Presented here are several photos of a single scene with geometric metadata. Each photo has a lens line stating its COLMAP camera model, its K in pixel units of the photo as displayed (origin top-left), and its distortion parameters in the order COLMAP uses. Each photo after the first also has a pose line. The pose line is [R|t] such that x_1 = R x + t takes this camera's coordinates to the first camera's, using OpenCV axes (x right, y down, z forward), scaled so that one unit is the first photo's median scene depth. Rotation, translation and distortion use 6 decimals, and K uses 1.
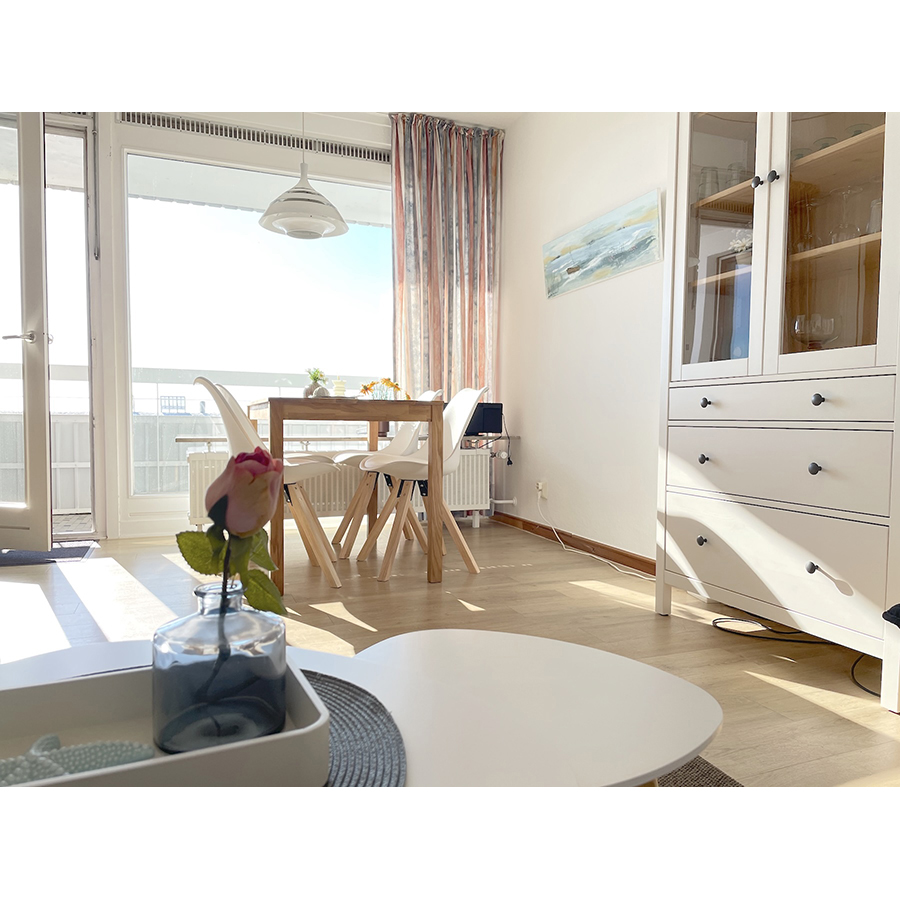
lens RADIAL K [[677.4, 0, 459.7], [0, 677.4, 458.5], [0, 0, 1]] dist [0.074824, -0.086794]
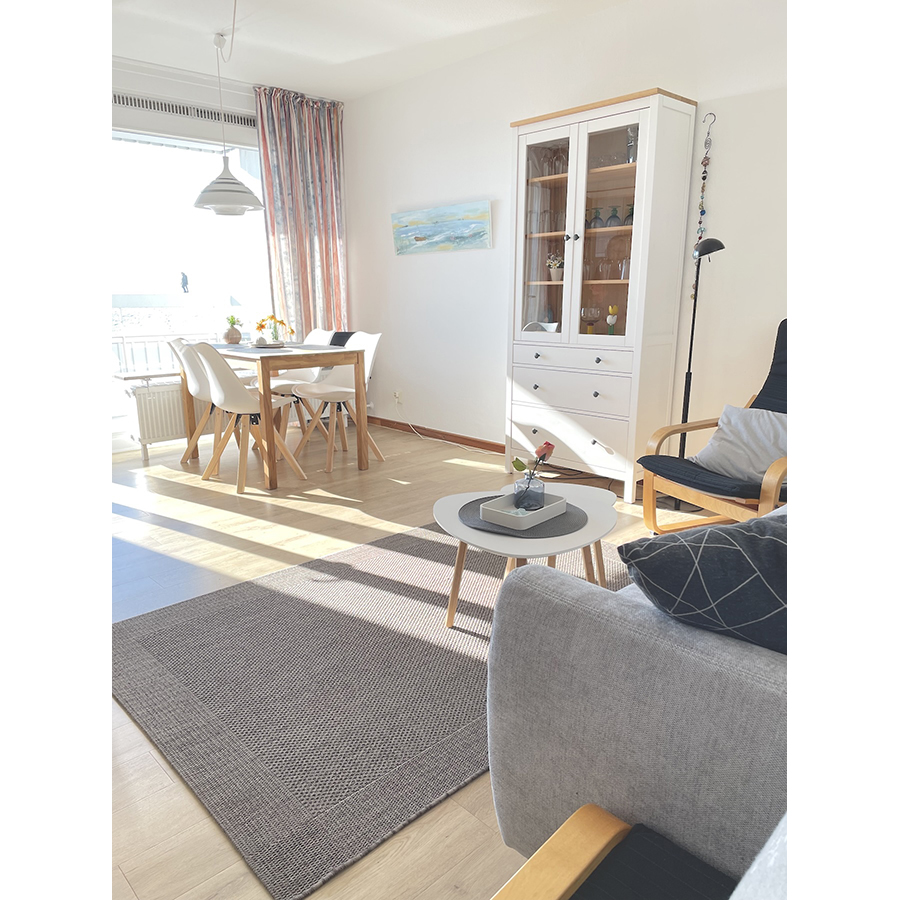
lens RADIAL K [[677.4, 0, 444.6], [0, 677.4, 454.9], [0, 0, 1]] dist [0.074824, -0.086794]
pose [[0.931120, -0.097178, 0.351527, -0.355135], [0.032768, 0.982241, 0.184740, -0.110879], [-0.363237, -0.160496, 0.917769, -0.404540]]
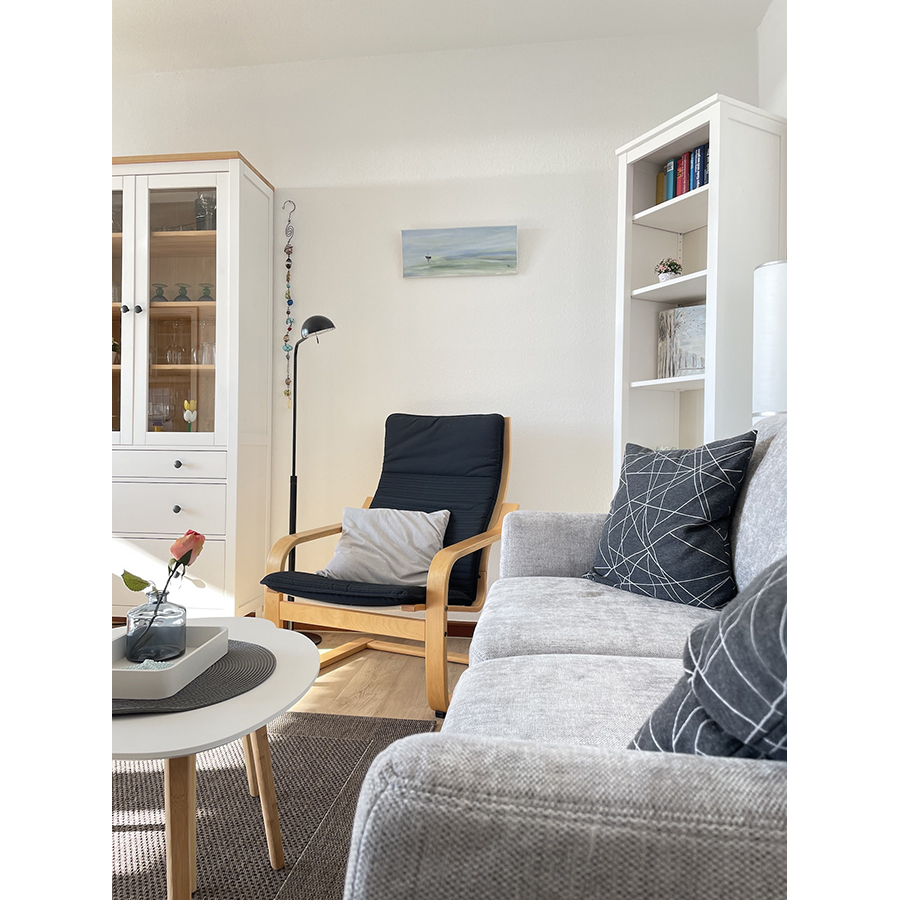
lens RADIAL K [[677.4, 0, 449.8], [0, 677.4, 447.9], [0, 0, 1]] dist [0.074824, -0.086794]
pose [[0.485919, 0.001610, 0.874003, -0.295046], [0.042733, 0.998759, -0.025598, -0.031894], [-0.872959, 0.049788, 0.485246, -0.156424]]
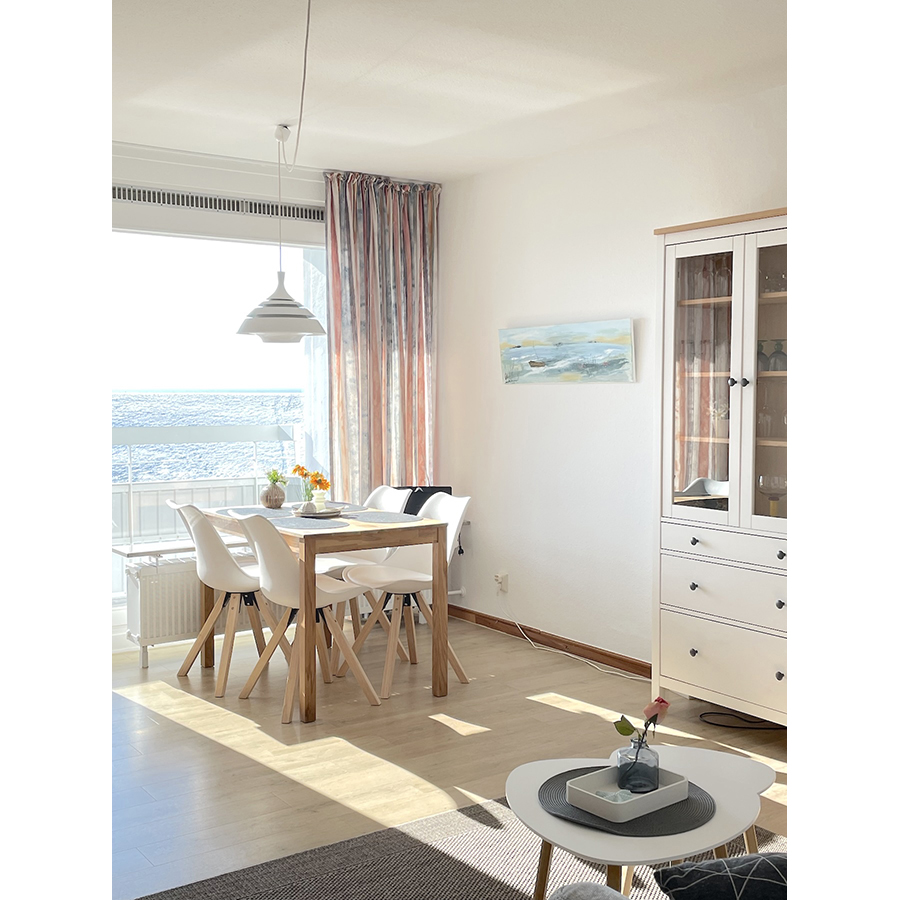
lens RADIAL K [[1076.2, 0, 448.3], [0, 1076.2, 448.9], [0, 0, 1]] dist [0.079600, 0.000000]
pose [[0.974232, -0.019356, 0.224716, -0.350020], [0.019130, 0.999812, 0.003185, -0.179794], [-0.224736, 0.001195, 0.974419, -0.554161]]
